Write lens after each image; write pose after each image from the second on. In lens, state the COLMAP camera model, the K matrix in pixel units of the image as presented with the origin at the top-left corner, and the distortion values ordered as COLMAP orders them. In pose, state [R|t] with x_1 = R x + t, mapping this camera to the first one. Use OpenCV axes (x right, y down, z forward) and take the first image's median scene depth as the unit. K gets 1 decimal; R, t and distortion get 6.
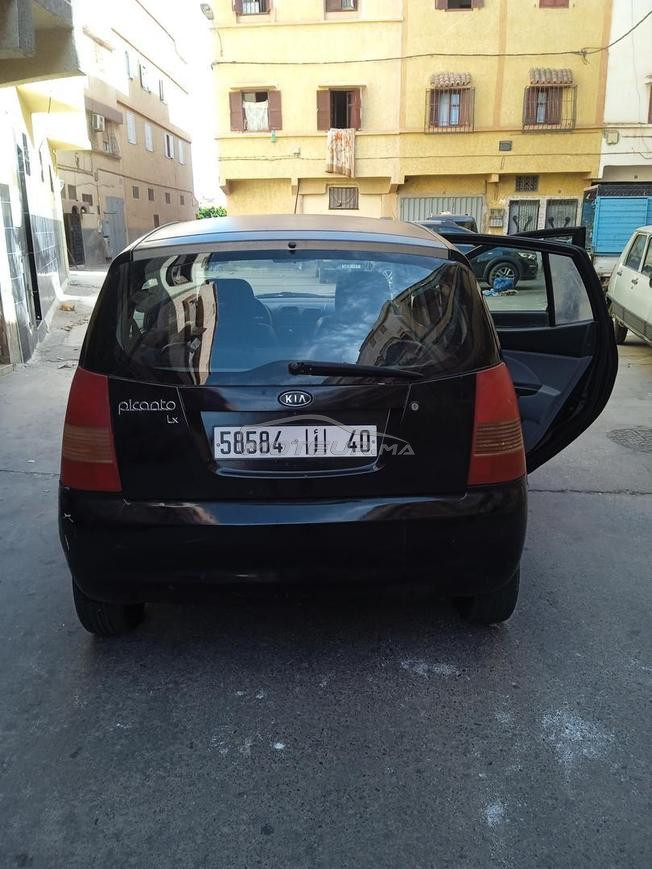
lens RADIAL K [[739.4, 0, 329.0], [0, 739.4, 432.4], [0, 0, 1]] dist [0.120072, -0.181404]
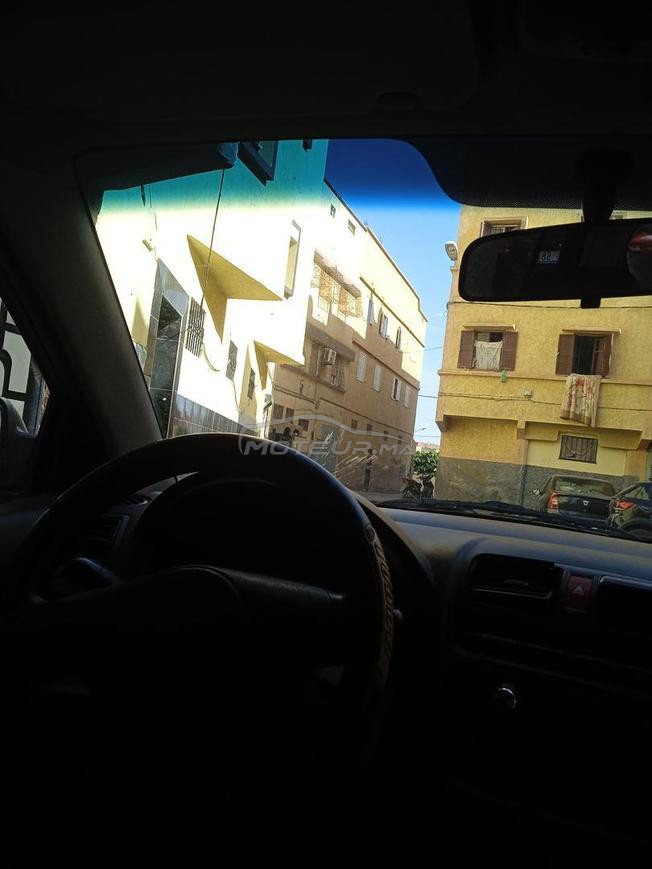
lens RADIAL K [[739.4, 0, 329.0], [0, 739.4, 432.4], [0, 0, 1]] dist [0.120072, -0.181404]
pose [[0.951475, 0.109599, -0.287547, -0.008495], [-0.196349, 0.935717, -0.293054, -0.024918], [0.236944, 0.335293, 0.911831, 0.149321]]
